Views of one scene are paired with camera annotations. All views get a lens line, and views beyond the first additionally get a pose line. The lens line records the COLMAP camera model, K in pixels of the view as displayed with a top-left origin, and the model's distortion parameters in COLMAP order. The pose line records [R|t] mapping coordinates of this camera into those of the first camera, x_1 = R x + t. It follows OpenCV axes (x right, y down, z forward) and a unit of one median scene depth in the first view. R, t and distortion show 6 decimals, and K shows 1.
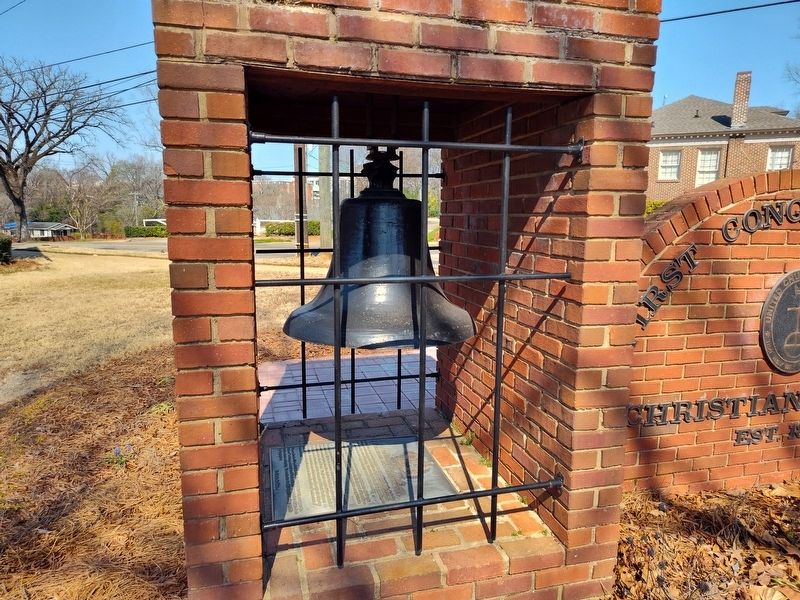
lens RADIAL K [[562.2, 0, 400.0], [0, 562.2, 300.0], [0, 0, 1]] dist [0.033127, -0.010273]
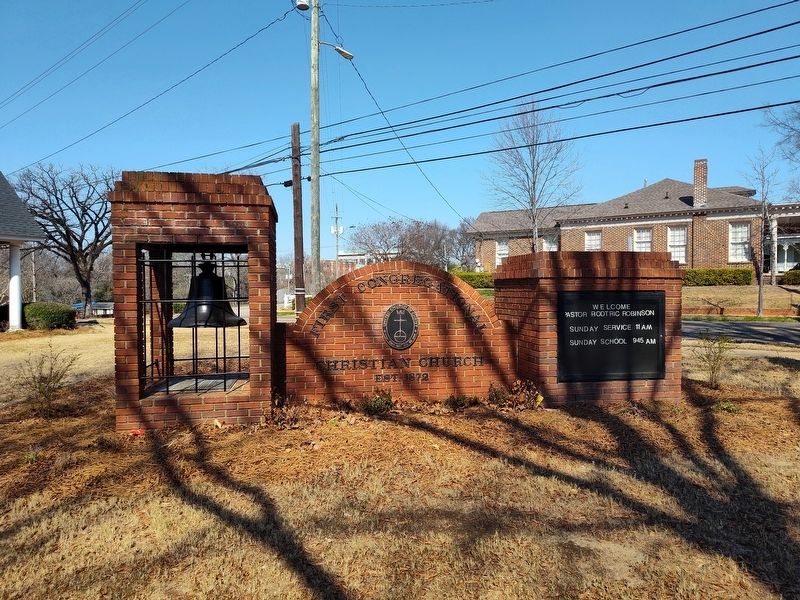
lens RADIAL K [[562.2, 0, 400.0], [0, 562.2, 300.0], [0, 0, 1]] dist [0.033127, -0.010273]
pose [[0.996742, -0.015542, -0.079150, 0.086876], [0.004956, 0.991208, -0.132216, 0.023071], [0.080509, 0.131393, 0.988056, -0.124046]]
